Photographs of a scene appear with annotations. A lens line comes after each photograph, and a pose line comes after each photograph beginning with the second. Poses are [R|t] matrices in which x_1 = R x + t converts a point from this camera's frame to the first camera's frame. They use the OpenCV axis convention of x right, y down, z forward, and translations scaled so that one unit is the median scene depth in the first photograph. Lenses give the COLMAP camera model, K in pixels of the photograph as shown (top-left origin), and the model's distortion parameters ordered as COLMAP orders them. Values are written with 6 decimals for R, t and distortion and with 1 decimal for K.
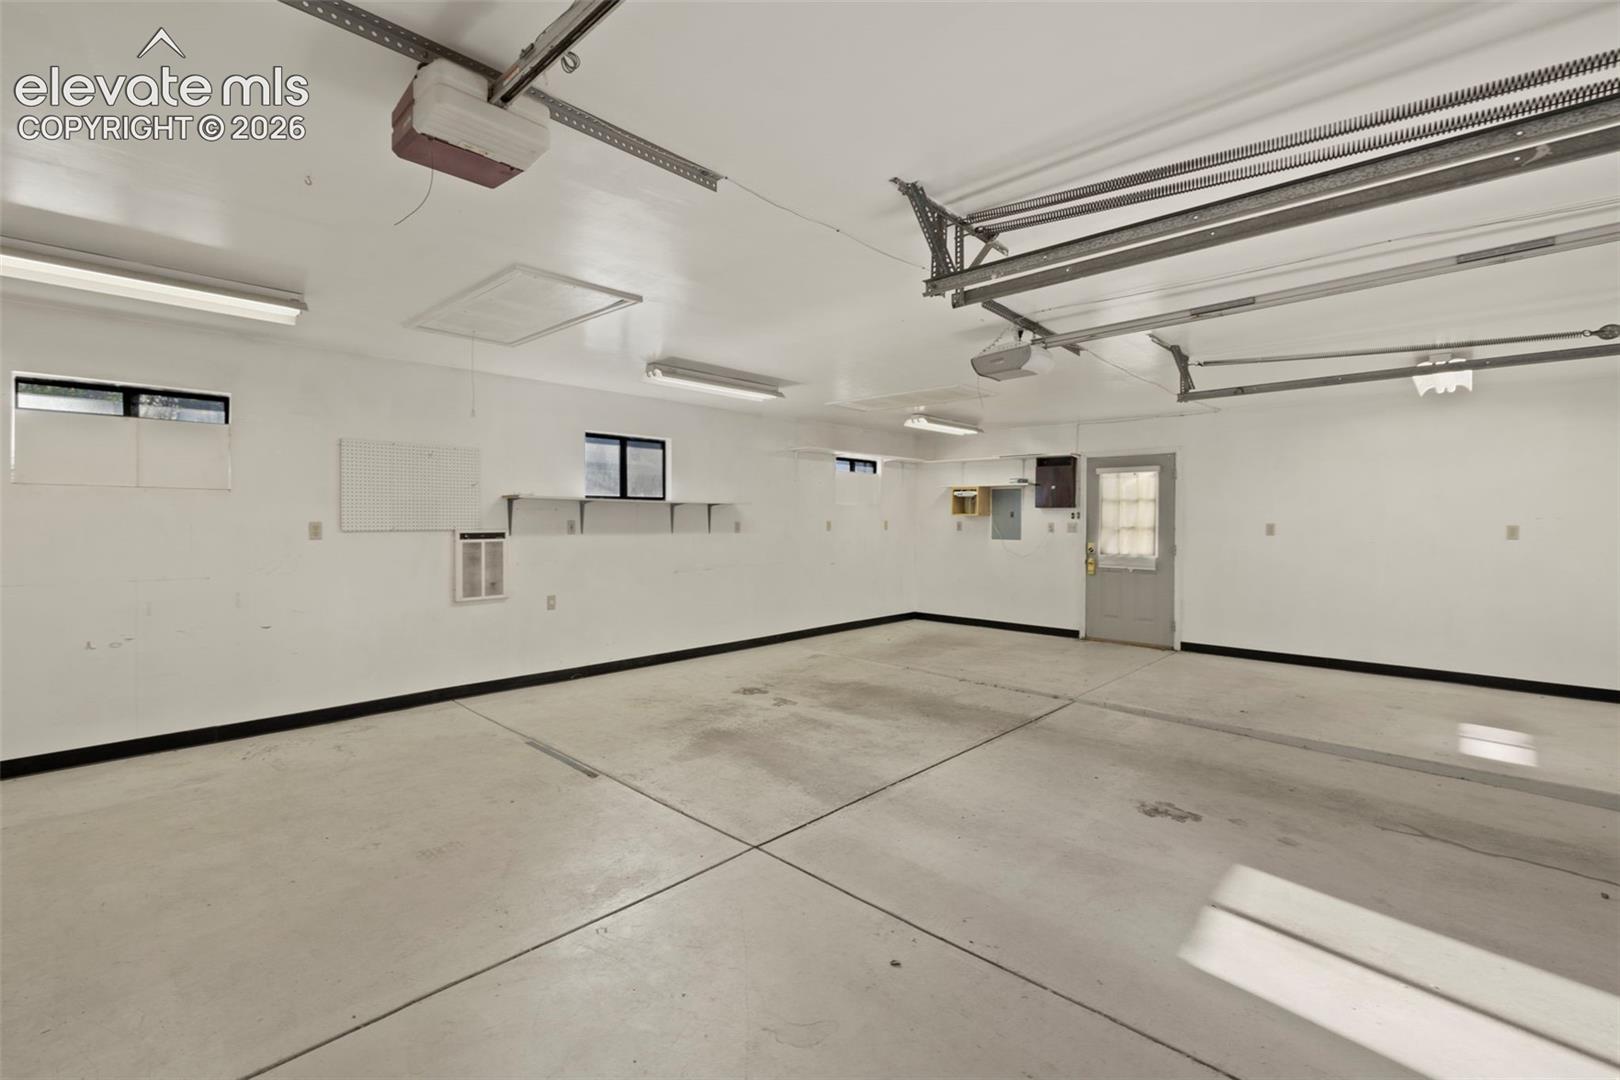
lens RADIAL K [[706.4, 0, 800.0], [0, 706.4, 516.2], [0, 0, 1]] dist [-0.000271, 0.000001]
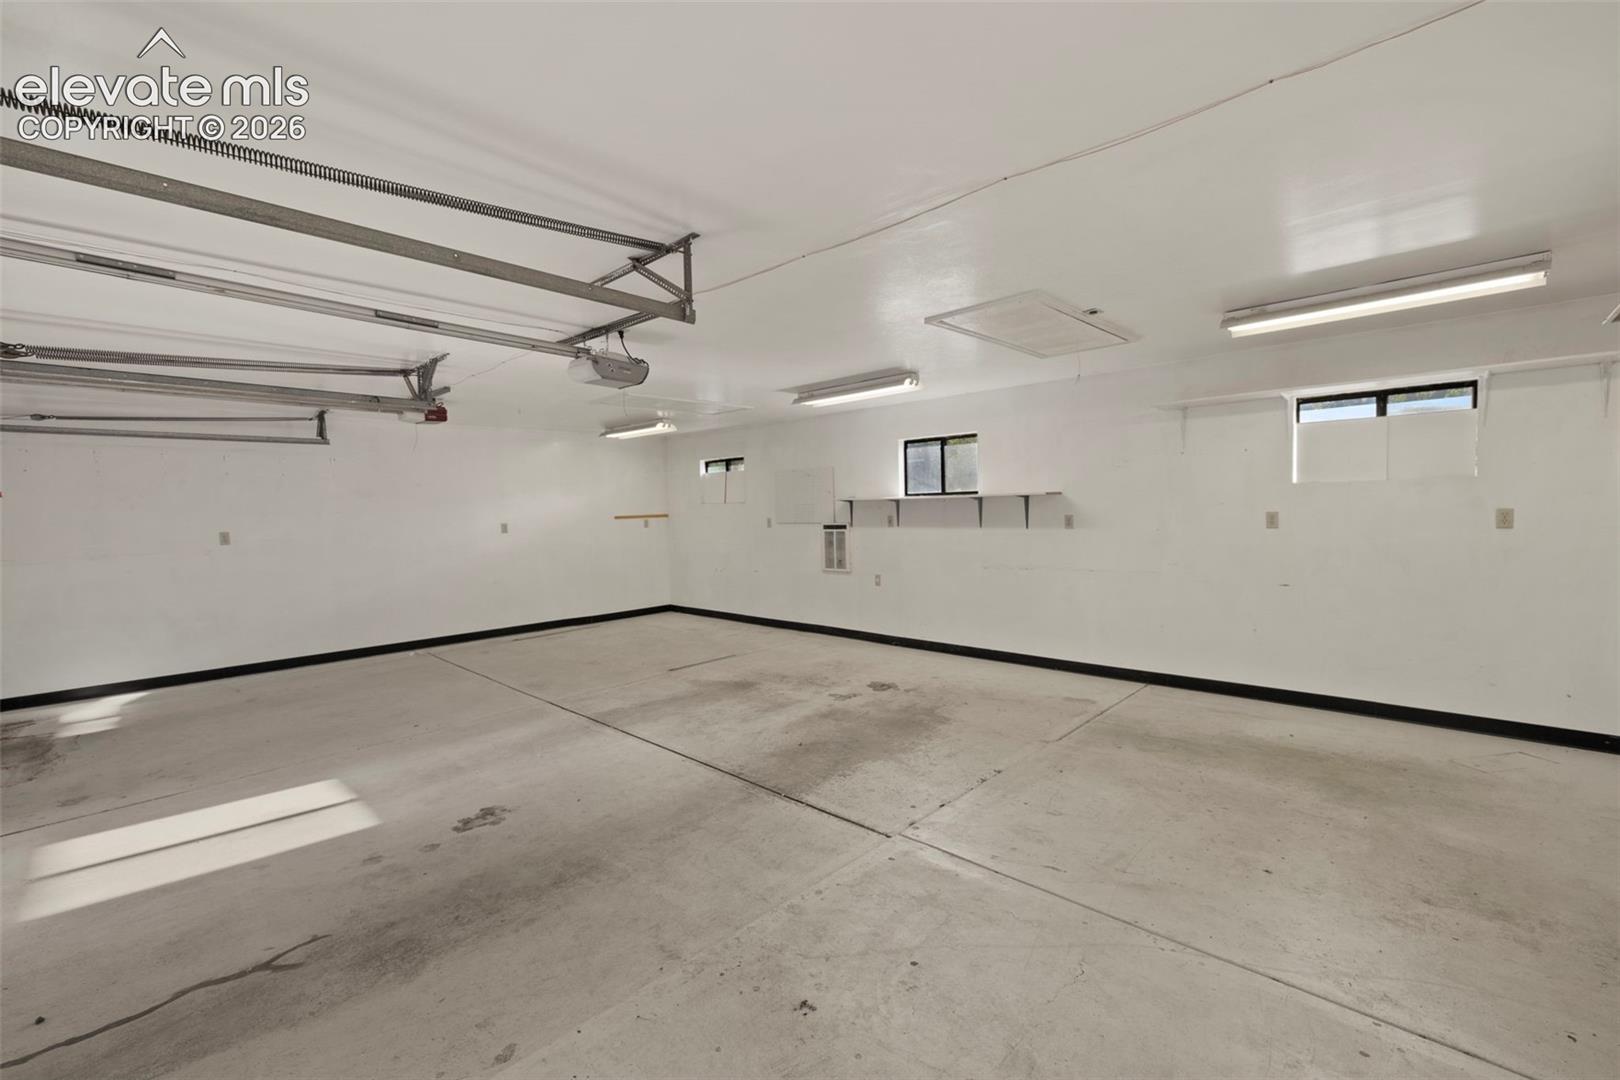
lens RADIAL K [[686.1, 0, 807.2], [0, 686.1, 528.3], [0, 0, 1]] dist [-0.001635, 0.000123]
pose [[-0.010226, 0.025971, -0.999610, 0.904530], [0.026472, 0.999319, 0.025693, -0.006903], [0.999597, -0.026199, -0.010907, 0.903608]]
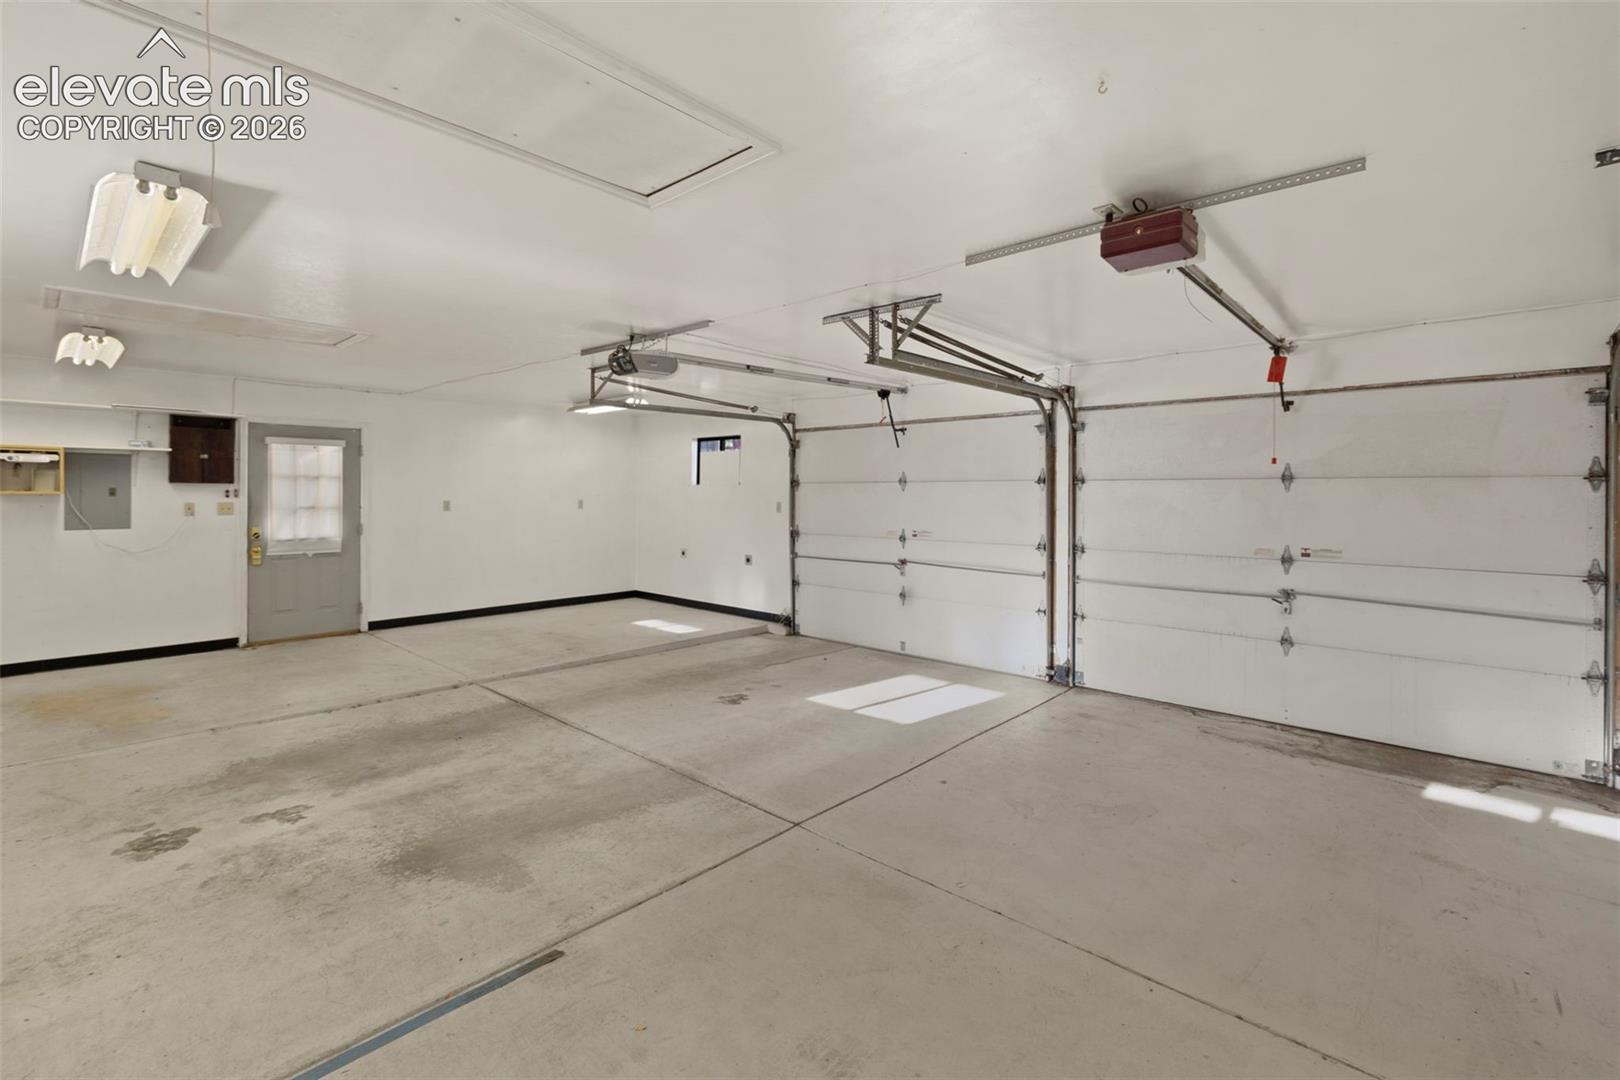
lens RADIAL K [[708.5, 0, 794.9], [0, 708.5, 498.9], [0, 0, 1]] dist [0.000588, 0.000369]
pose [[-0.008053, -0.012922, 0.999884, -0.582995], [-0.006416, 0.999897, 0.012871, -0.013068], [-0.999947, -0.006311, -0.008135, 0.537938]]
